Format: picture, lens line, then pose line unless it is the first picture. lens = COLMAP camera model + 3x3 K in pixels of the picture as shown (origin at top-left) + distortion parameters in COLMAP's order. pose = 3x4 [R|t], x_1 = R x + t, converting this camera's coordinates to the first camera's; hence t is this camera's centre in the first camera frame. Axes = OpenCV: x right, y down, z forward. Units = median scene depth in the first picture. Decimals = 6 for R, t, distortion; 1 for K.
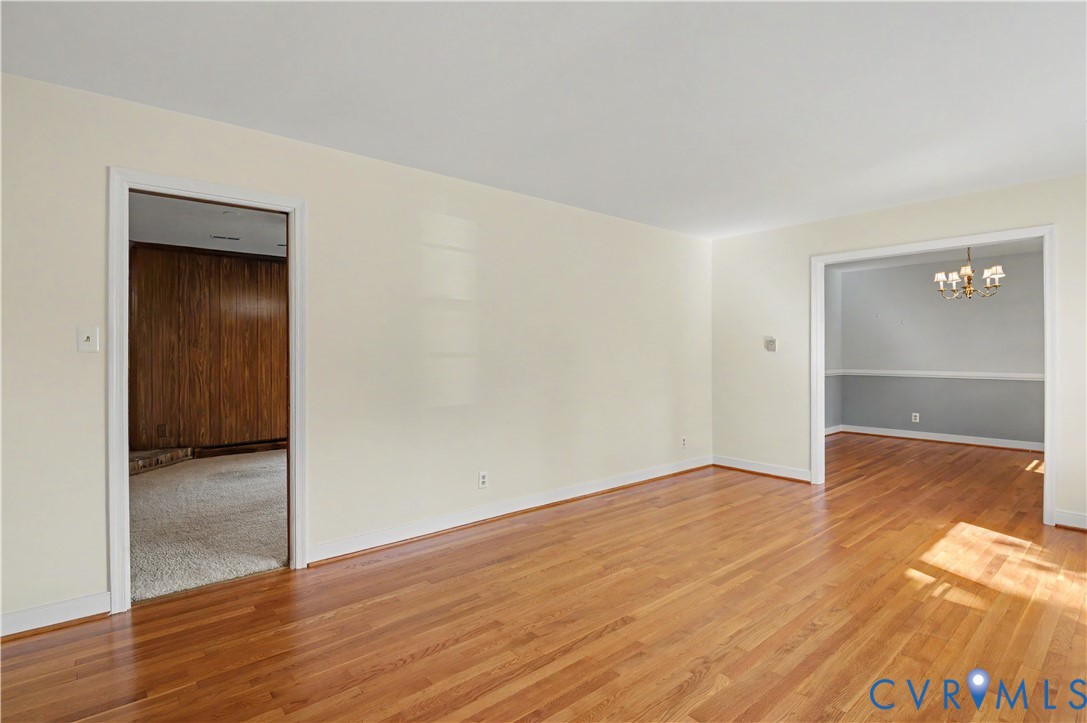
lens RADIAL K [[508.9, 0, 515.6], [0, 508.9, 359.5], [0, 0, 1]] dist [-0.020576, -0.001437]
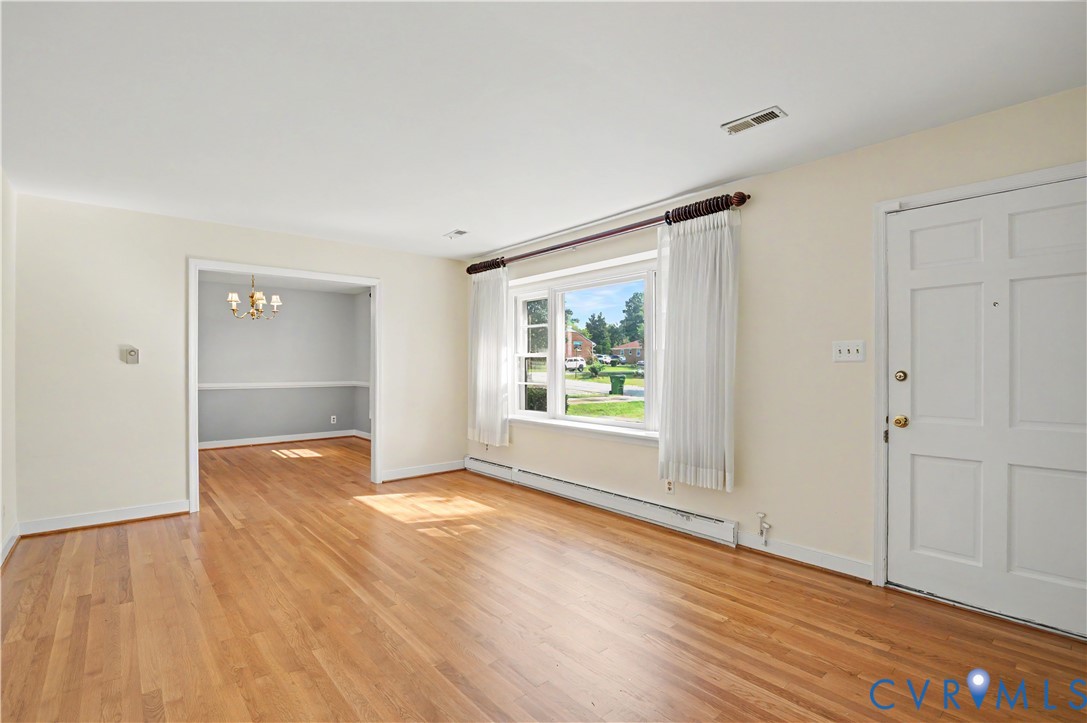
lens RADIAL K [[508.9, 0, 546.0], [0, 508.9, 362.0], [0, 0, 1]] dist [-0.020576, -0.001437]
pose [[-0.034555, 0.007597, 0.999374, -0.442420], [0.014982, 0.999863, -0.007083, -0.005246], [-0.999291, 0.014728, -0.034664, 0.556918]]
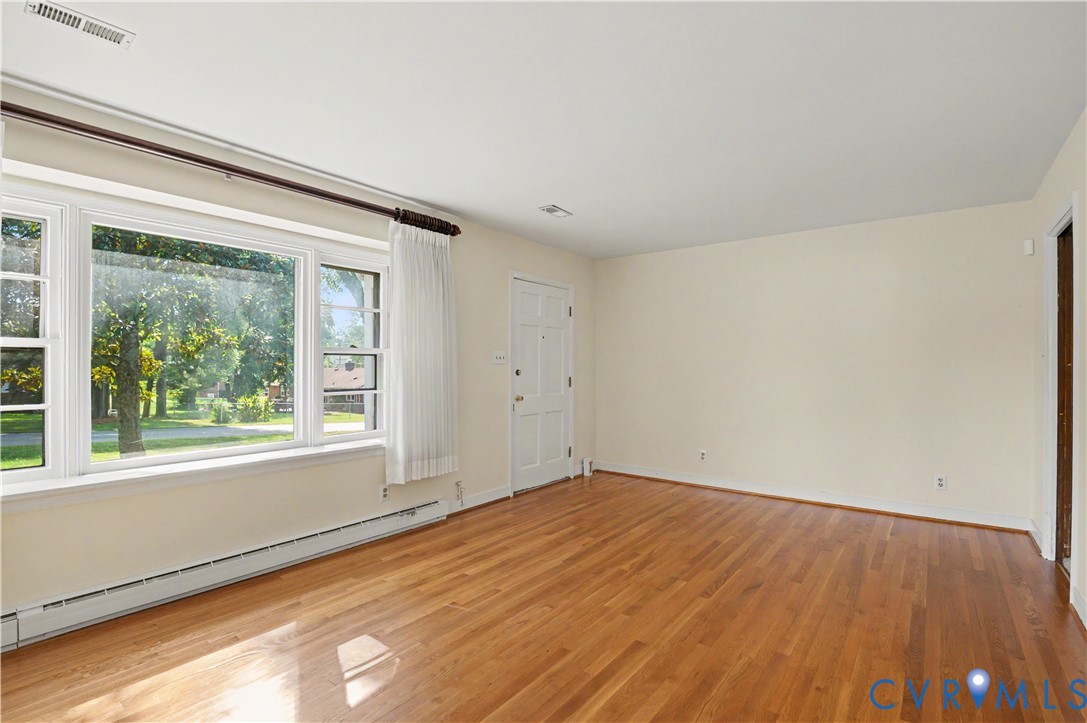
lens RADIAL K [[508.9, 0, 537.2], [0, 508.9, 361.9], [0, 0, 1]] dist [-0.020576, -0.001437]
pose [[-0.970321, -0.001439, -0.241817, 0.570802], [-0.001320, 0.999999, -0.000652, -0.009755], [0.241817, -0.000314, -0.970322, 1.326222]]
